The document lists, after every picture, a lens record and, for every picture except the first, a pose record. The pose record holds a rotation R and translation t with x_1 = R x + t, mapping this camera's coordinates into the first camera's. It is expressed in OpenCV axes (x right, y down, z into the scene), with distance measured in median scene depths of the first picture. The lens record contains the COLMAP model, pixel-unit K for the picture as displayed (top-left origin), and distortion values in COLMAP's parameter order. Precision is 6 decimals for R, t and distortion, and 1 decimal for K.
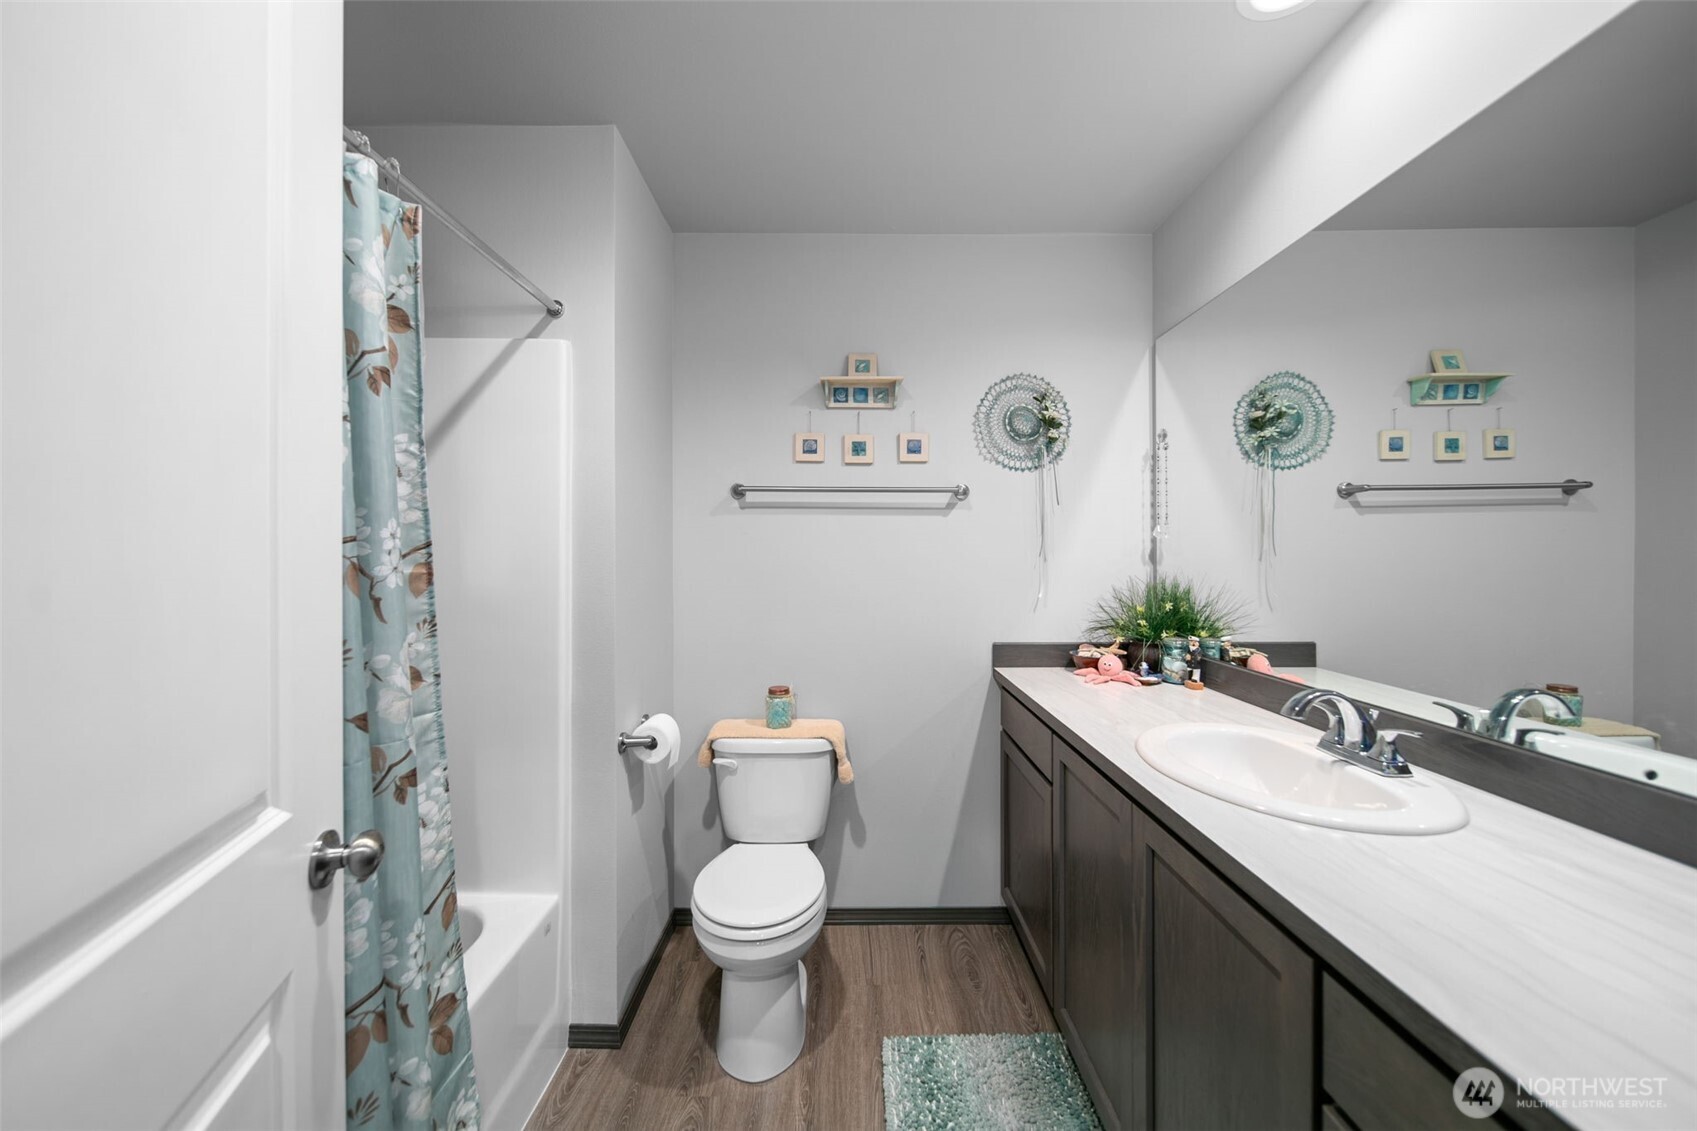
lens RADIAL K [[596.4, 0, 848.2], [0, 596.4, 555.5], [0, 0, 1]] dist [0.001131, -0.000184]
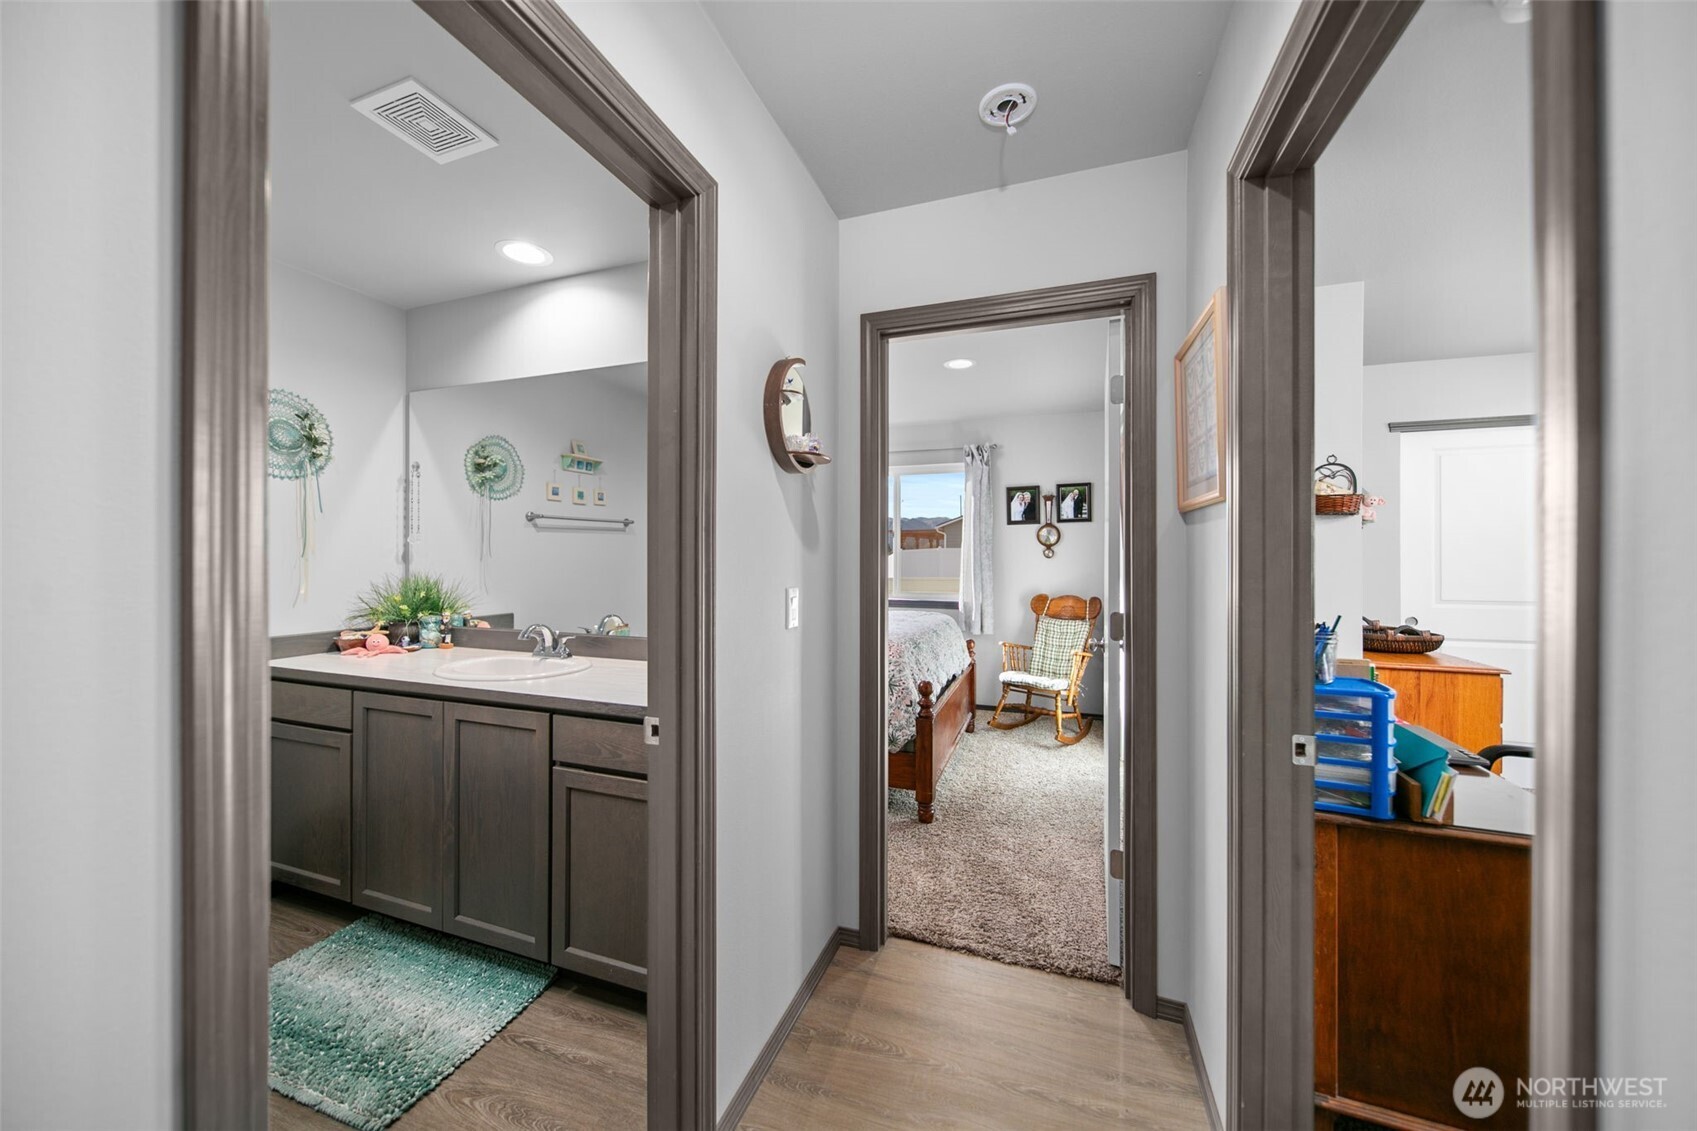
lens RADIAL K [[596.4, 0, 848.2], [0, 596.4, 555.5], [0, 0, 1]] dist [0.001131, -0.000184]
pose [[0.337142, 0.007062, 0.941427, -0.395604], [-0.000145, 0.999972, -0.007450, 0.006927], [-0.941454, 0.002375, 0.337133, -0.352111]]
